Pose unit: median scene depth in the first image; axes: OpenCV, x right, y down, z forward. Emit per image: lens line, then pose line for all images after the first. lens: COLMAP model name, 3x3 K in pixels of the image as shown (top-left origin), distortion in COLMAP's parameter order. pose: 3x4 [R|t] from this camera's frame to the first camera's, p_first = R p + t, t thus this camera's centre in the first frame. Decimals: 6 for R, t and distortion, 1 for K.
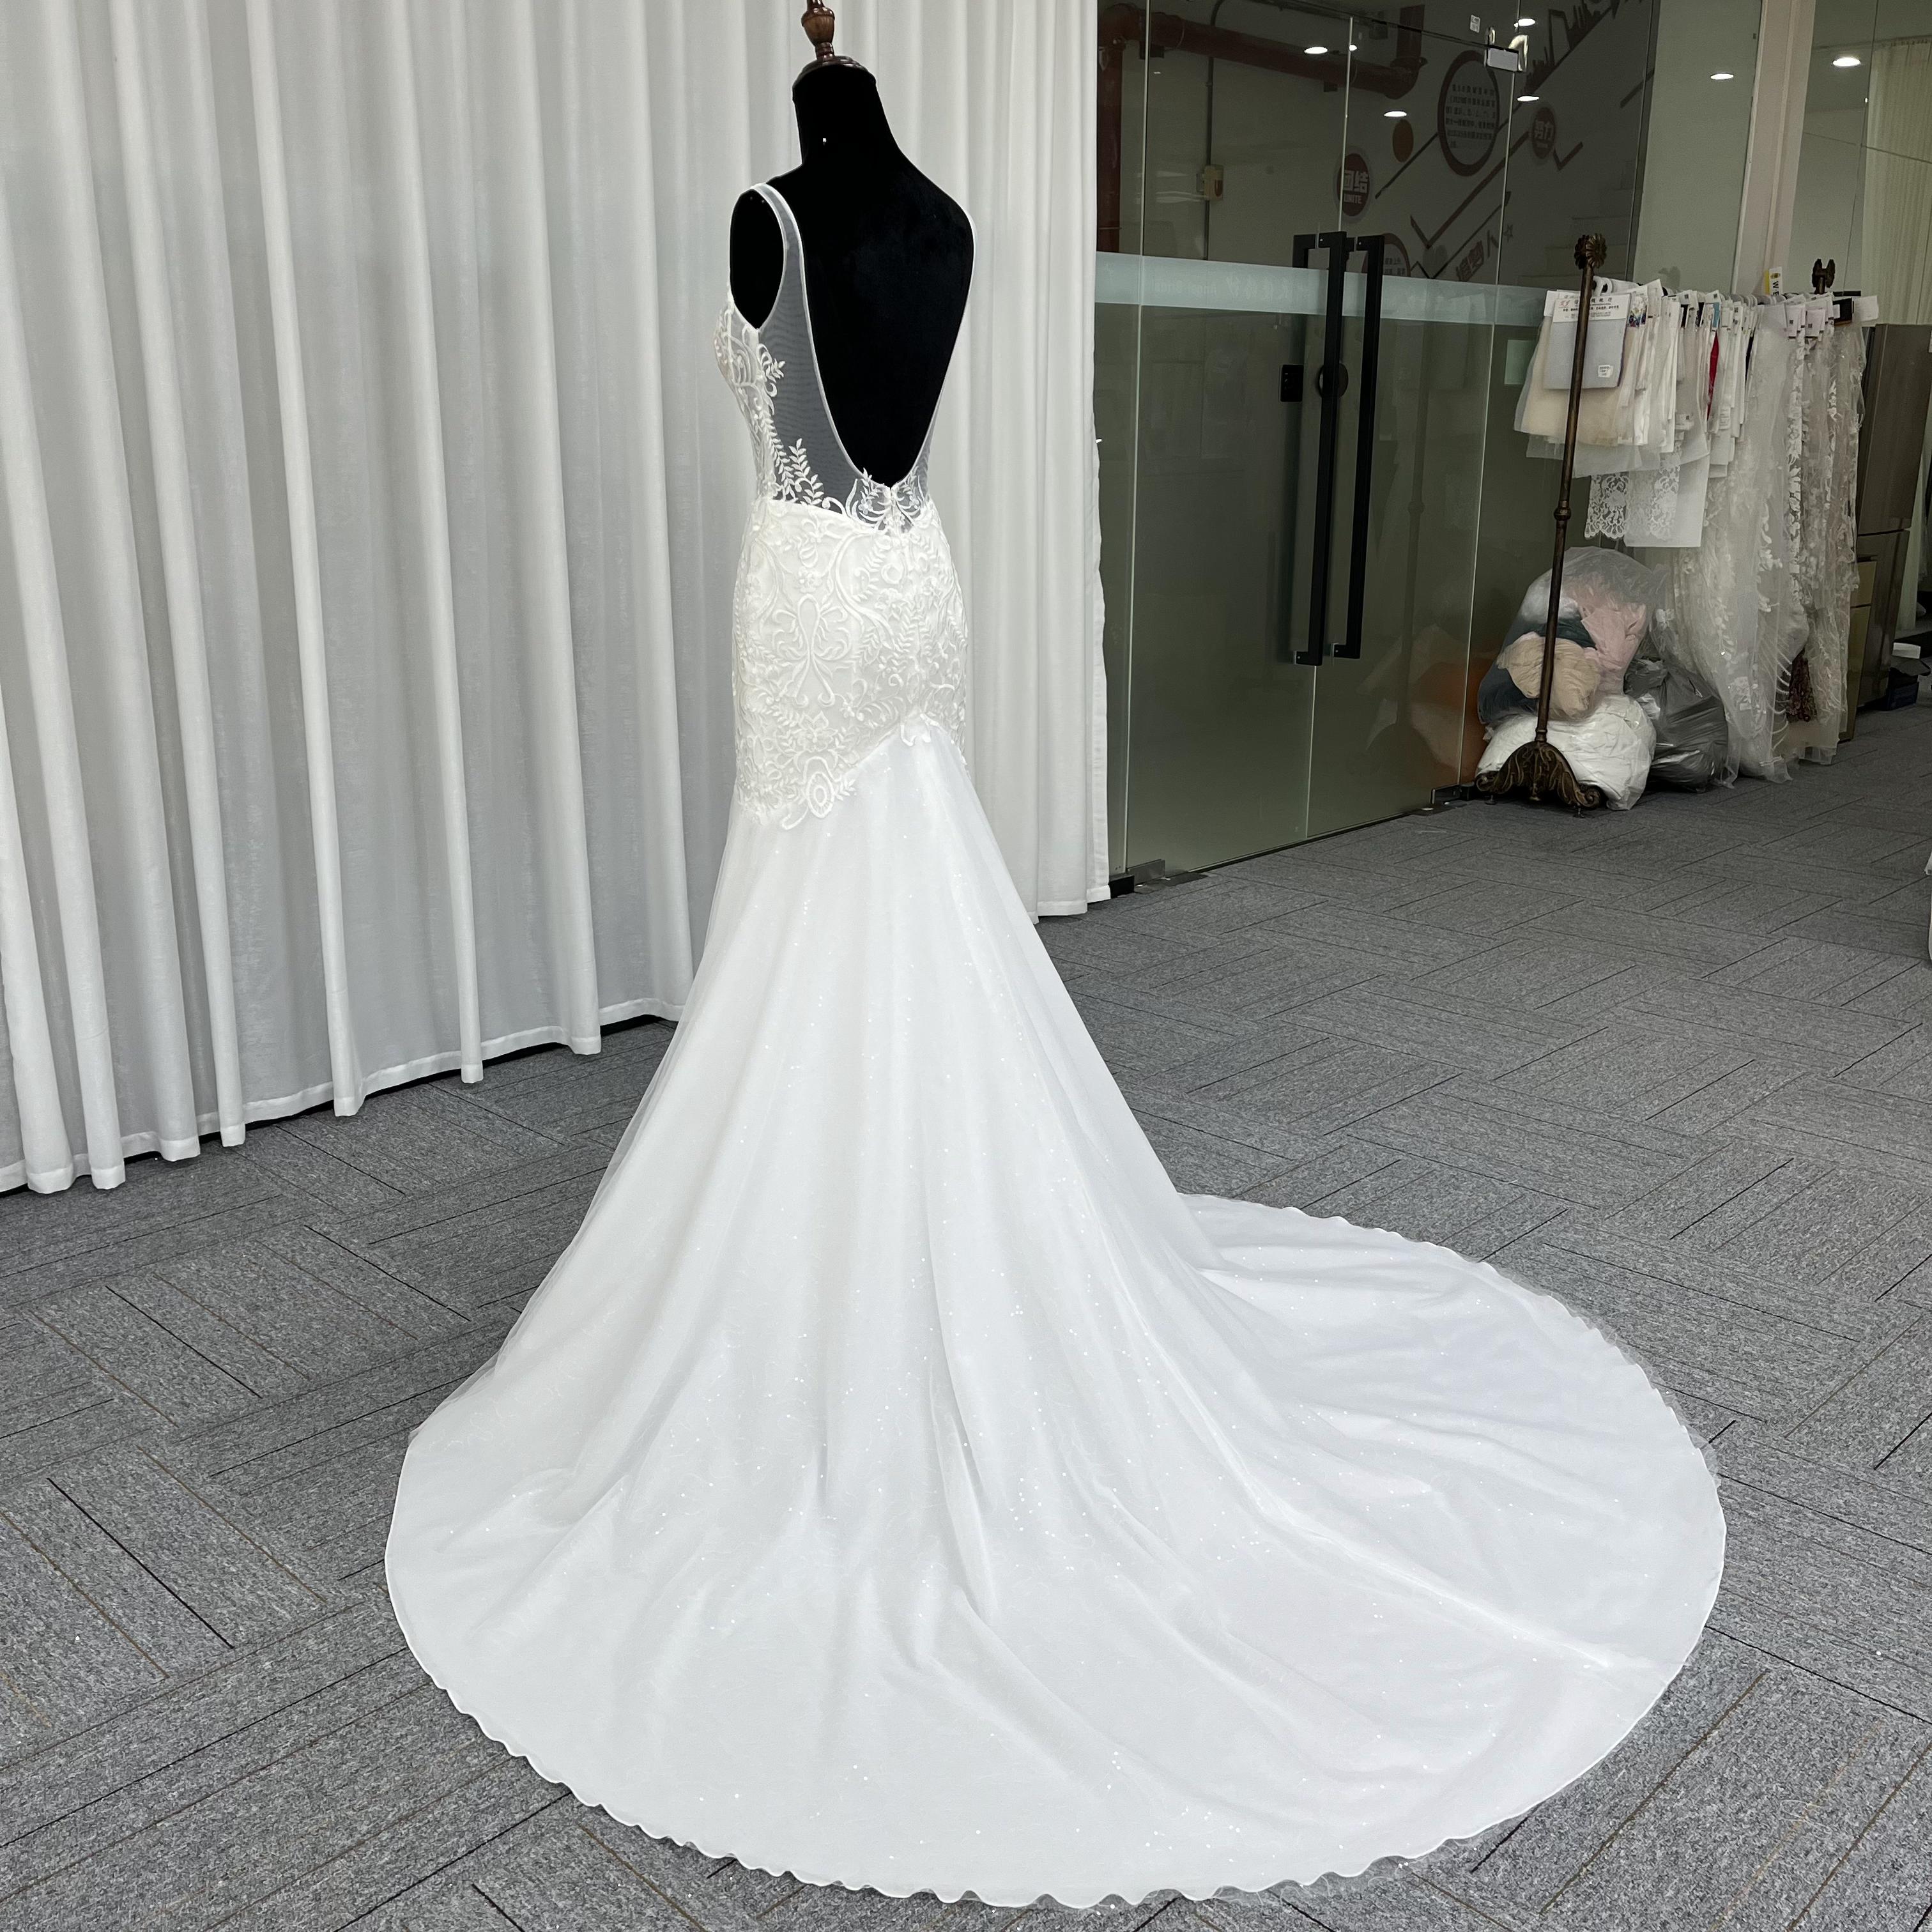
lens RADIAL K [[1957.6, 0, 983.1], [0, 1957.6, 967.2], [0, 0, 1]] dist [0.048406, 0.000000]
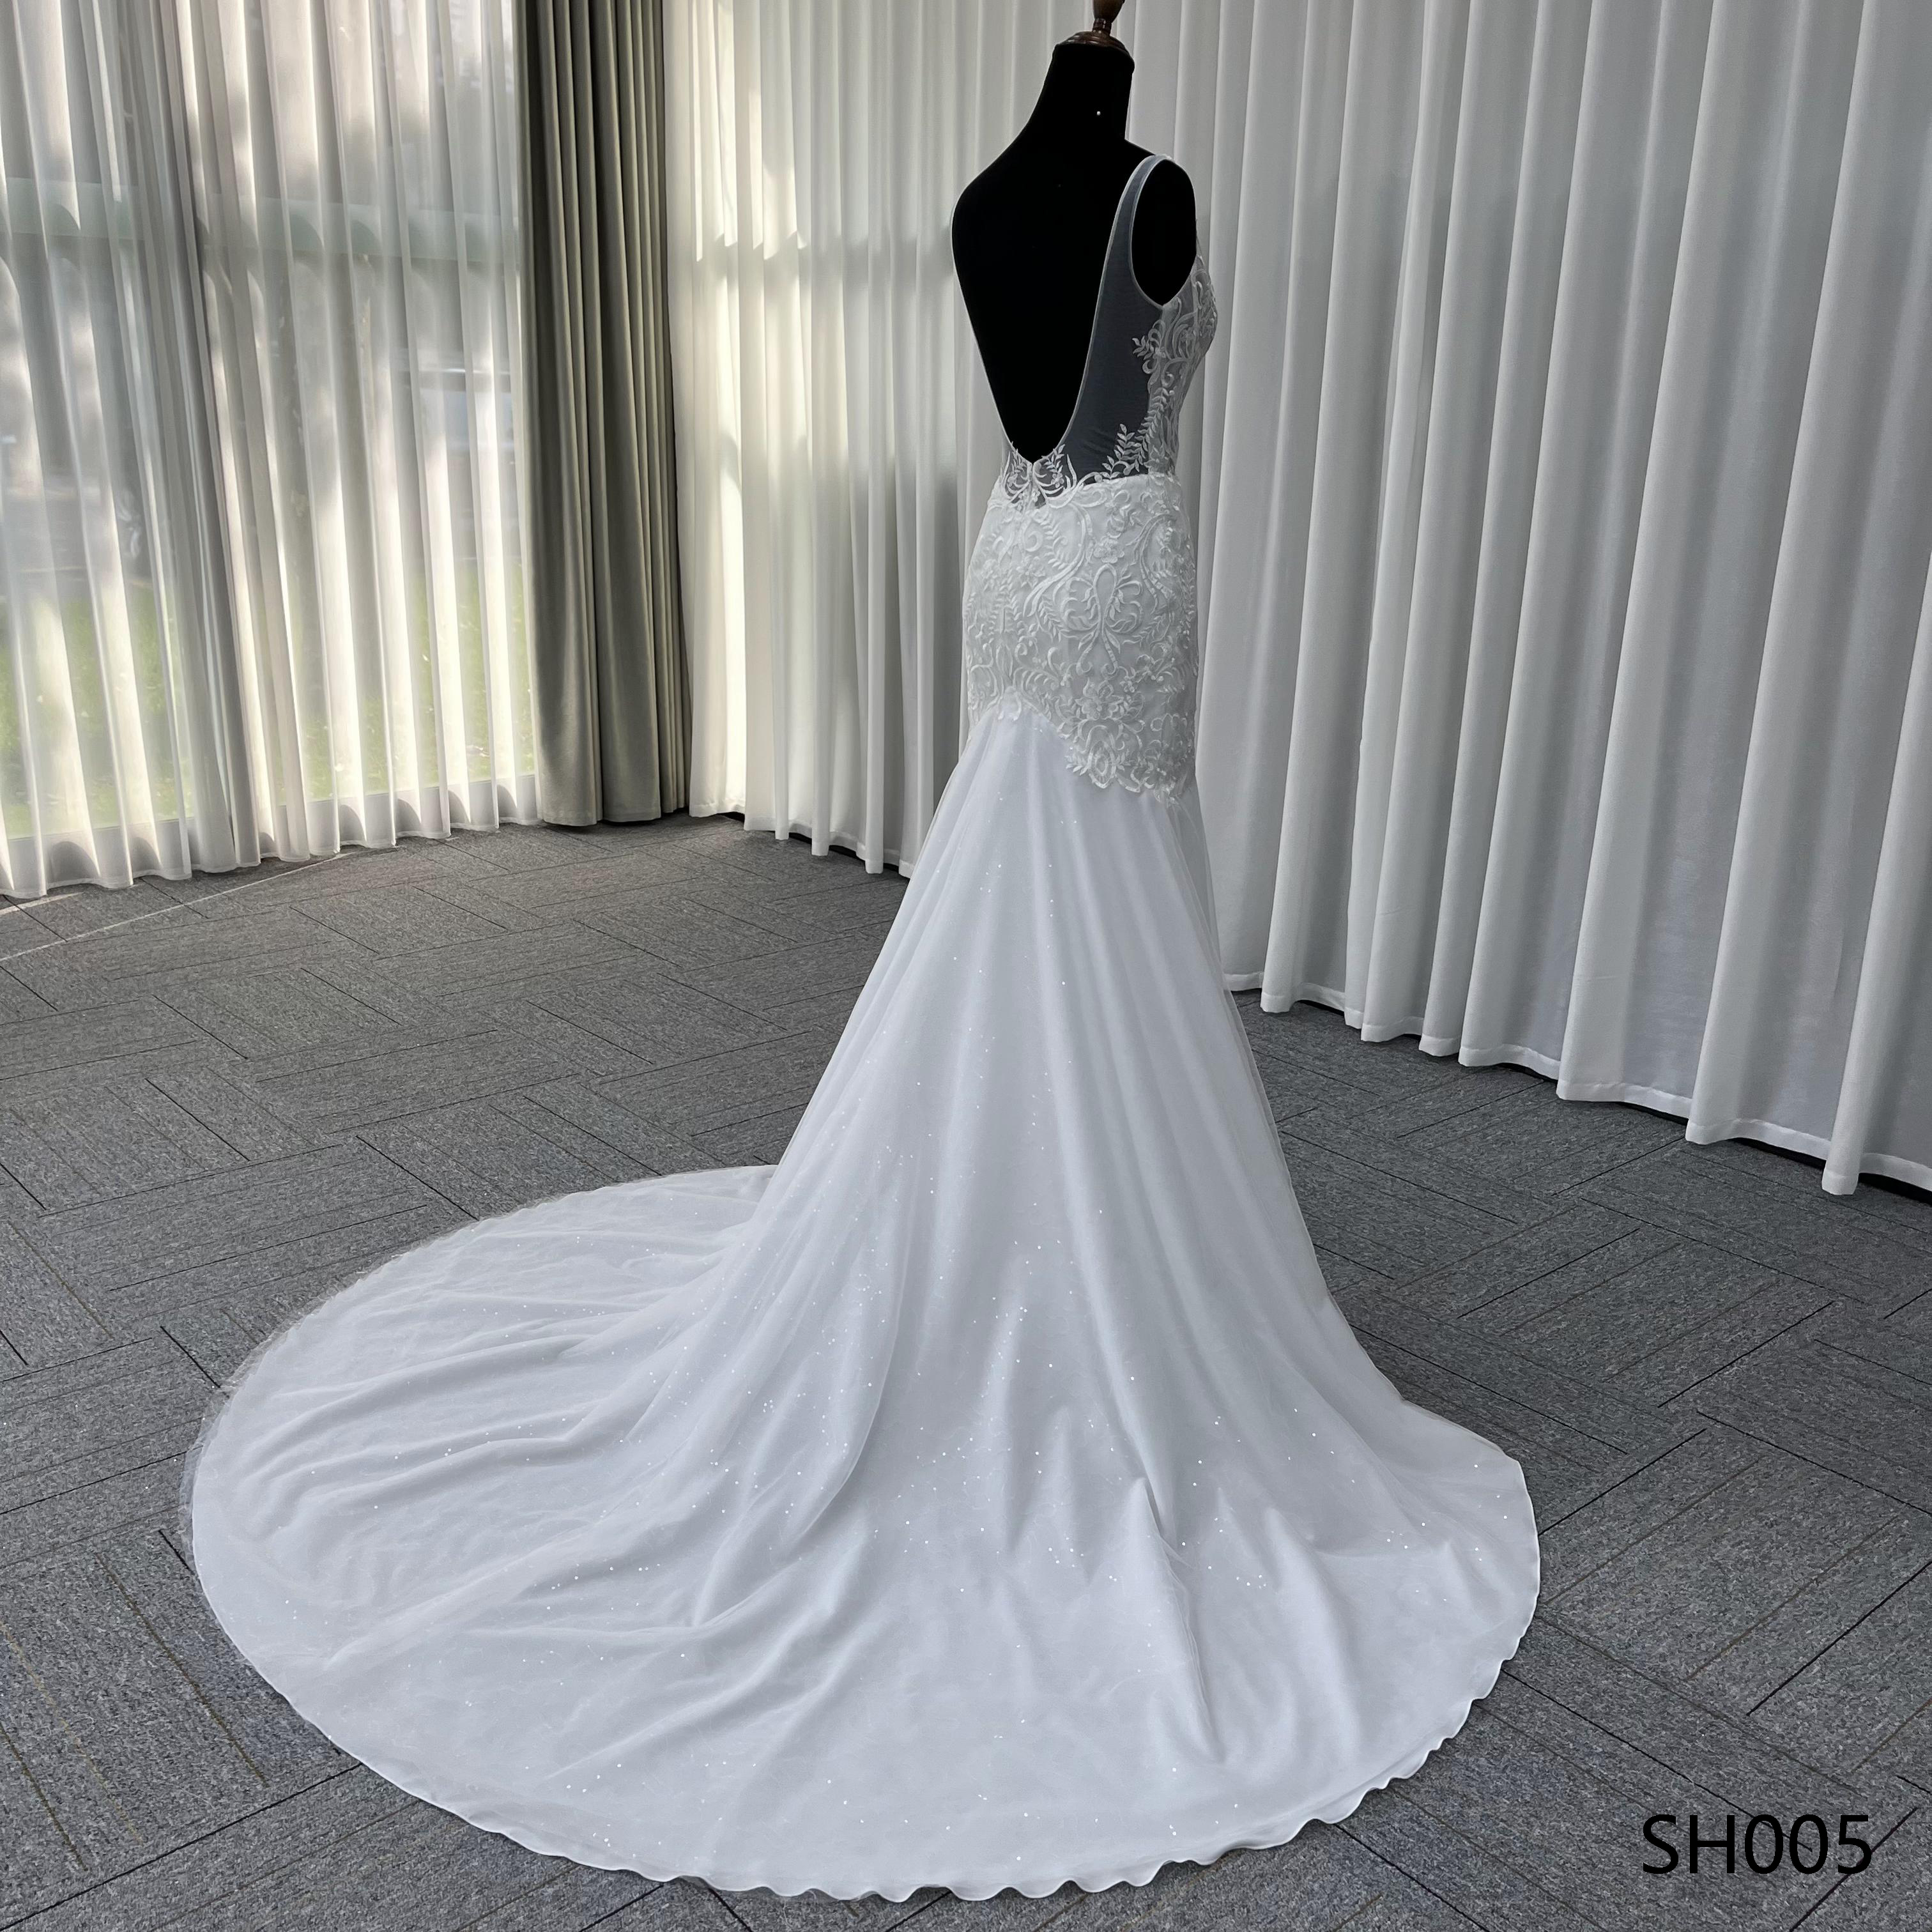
lens RADIAL K [[1957.6, 0, 973.9], [0, 1957.6, 981.0], [0, 0, 1]] dist [0.048406, 0.000000]
pose [[-0.091857, 0.297482, -0.950298, 0.974758], [-0.297535, 0.902536, 0.311290, -0.306150], [0.950282, 0.311341, 0.005607, 1.039661]]
